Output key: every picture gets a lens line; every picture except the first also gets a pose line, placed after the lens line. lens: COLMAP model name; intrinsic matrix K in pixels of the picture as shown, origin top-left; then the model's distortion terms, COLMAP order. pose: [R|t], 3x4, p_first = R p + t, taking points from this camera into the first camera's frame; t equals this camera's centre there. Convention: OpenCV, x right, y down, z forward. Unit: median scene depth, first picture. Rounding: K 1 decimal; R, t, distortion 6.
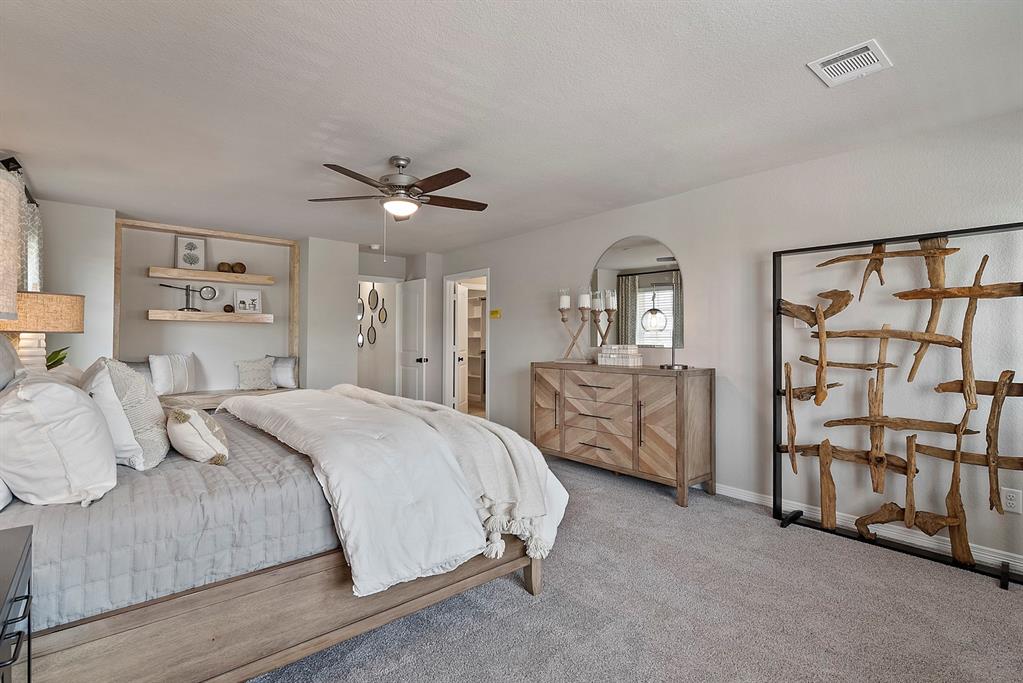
lens RADIAL K [[479.6, 0, 512.3], [0, 479.6, 331.6], [0, 0, 1]] dist [-0.004549, -0.000185]
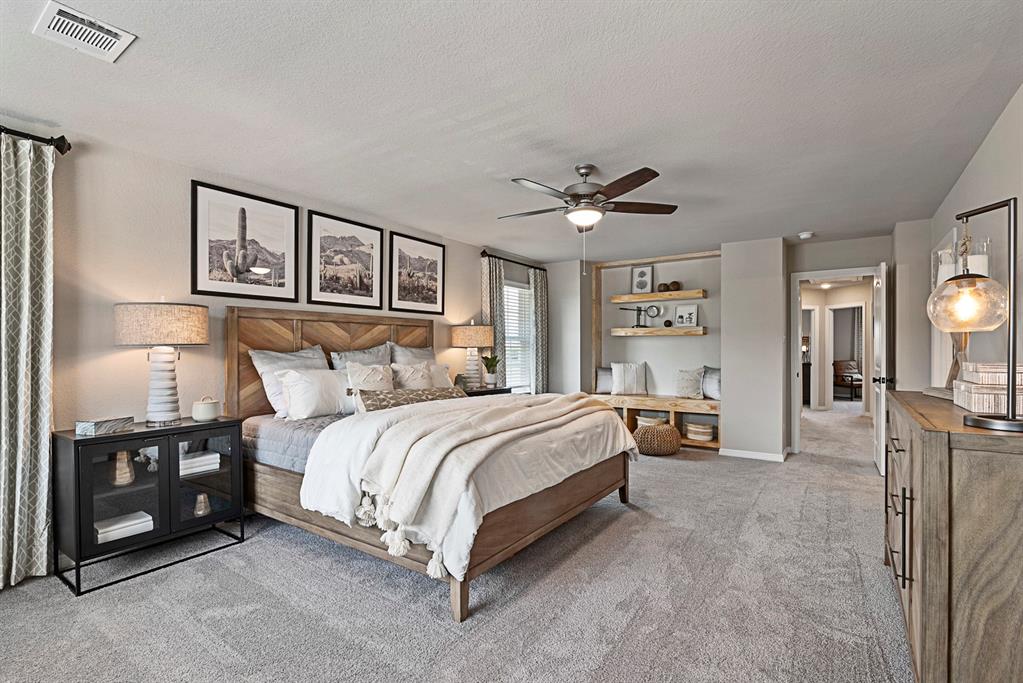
lens RADIAL K [[479.6, 0, 513.3], [0, 479.6, 352.6], [0, 0, 1]] dist [-0.004549, -0.000185]
pose [[0.253363, 0.001930, -0.967369, 0.418915], [0.017642, 0.999822, 0.006615, 0.006738], [0.967210, -0.018742, 0.253284, 0.369944]]
